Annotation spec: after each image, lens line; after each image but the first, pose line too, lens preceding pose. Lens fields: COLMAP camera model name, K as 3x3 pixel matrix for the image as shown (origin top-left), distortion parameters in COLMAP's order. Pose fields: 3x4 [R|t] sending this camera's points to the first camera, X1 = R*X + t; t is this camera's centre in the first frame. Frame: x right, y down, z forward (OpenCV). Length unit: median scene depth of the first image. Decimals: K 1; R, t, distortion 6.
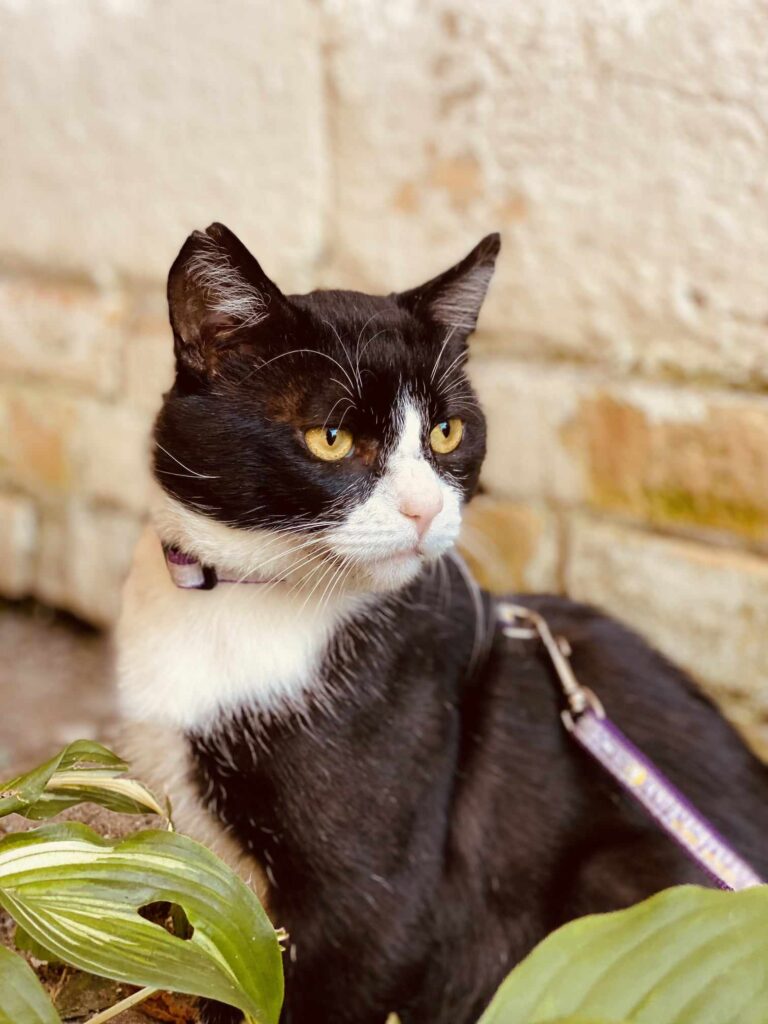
lens RADIAL K [[1774.5, 0, 384.0], [0, 1774.5, 512.0], [0, 0, 1]] dist [0.205174, -0.940811]
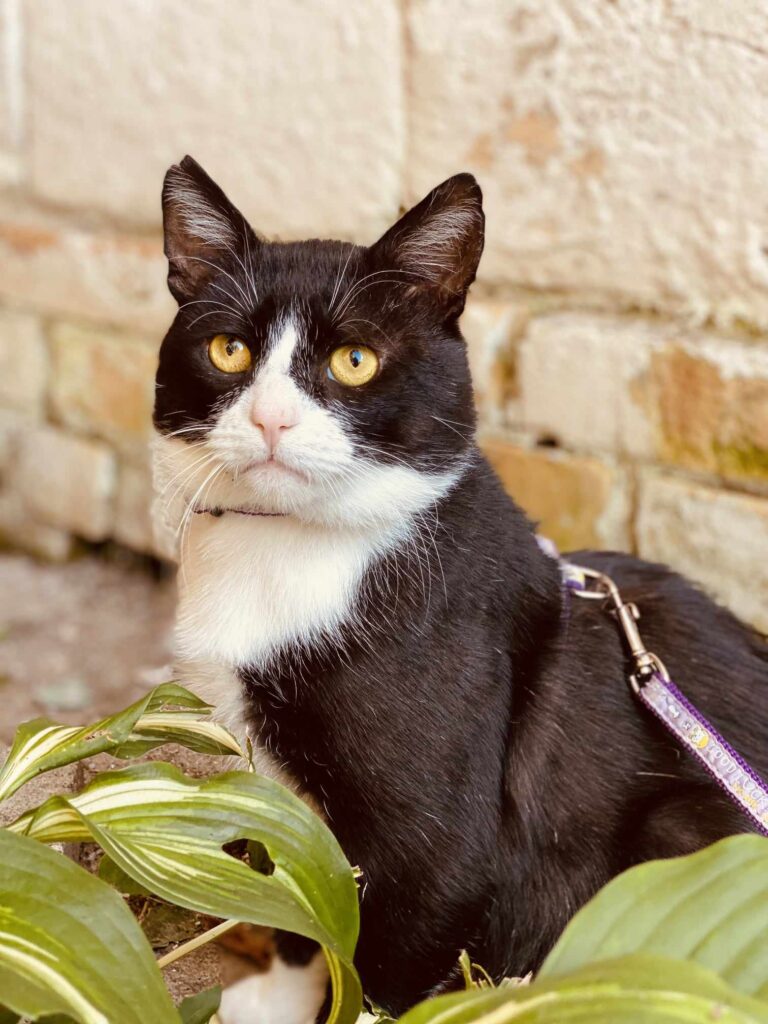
lens RADIAL K [[1807.8, 0, 384.0], [0, 1807.8, 512.0], [0, 0, 1]] dist [0.163801, -0.374023]
pose [[0.999289, 0.010464, -0.036217, -0.005685], [-0.009170, 0.999320, 0.035720, -0.012957], [0.036566, -0.035362, 0.998705, -0.055532]]
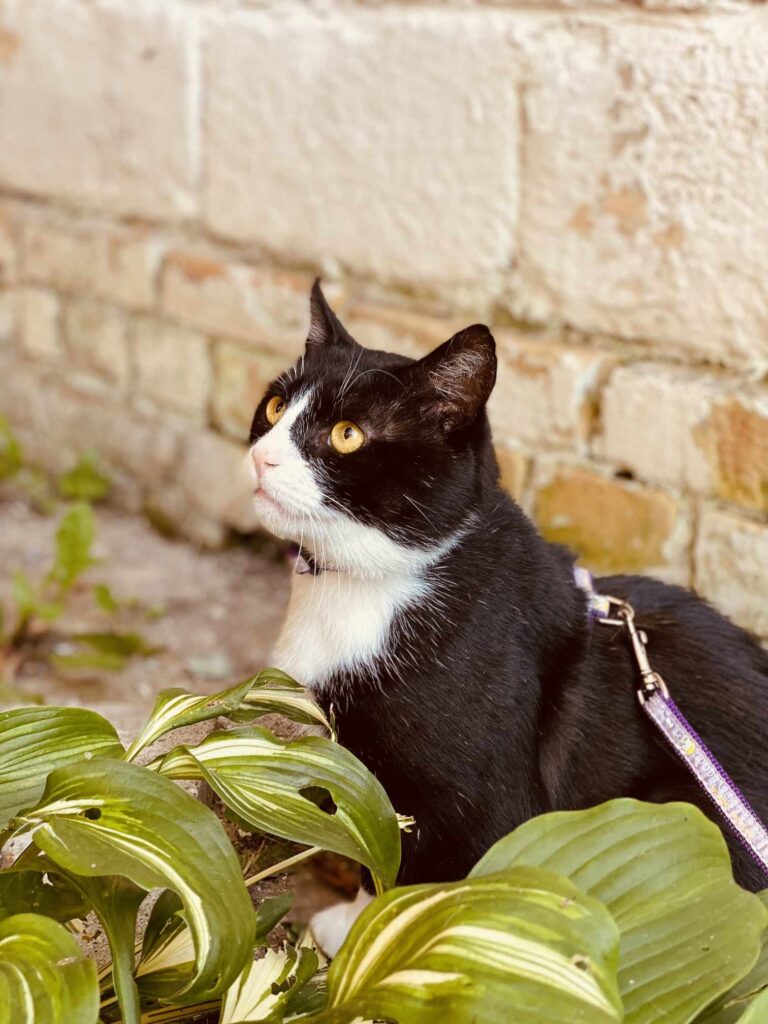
lens RADIAL K [[2268.7, 0, 384.0], [0, 2268.7, 512.0], [0, 0, 1]] dist [0.270626, 0.256755]
pose [[0.984329, 0.060201, -0.165746, 0.212580], [-0.048189, 0.995976, 0.075566, -0.136746], [0.169628, -0.066395, 0.983269, -0.743641]]
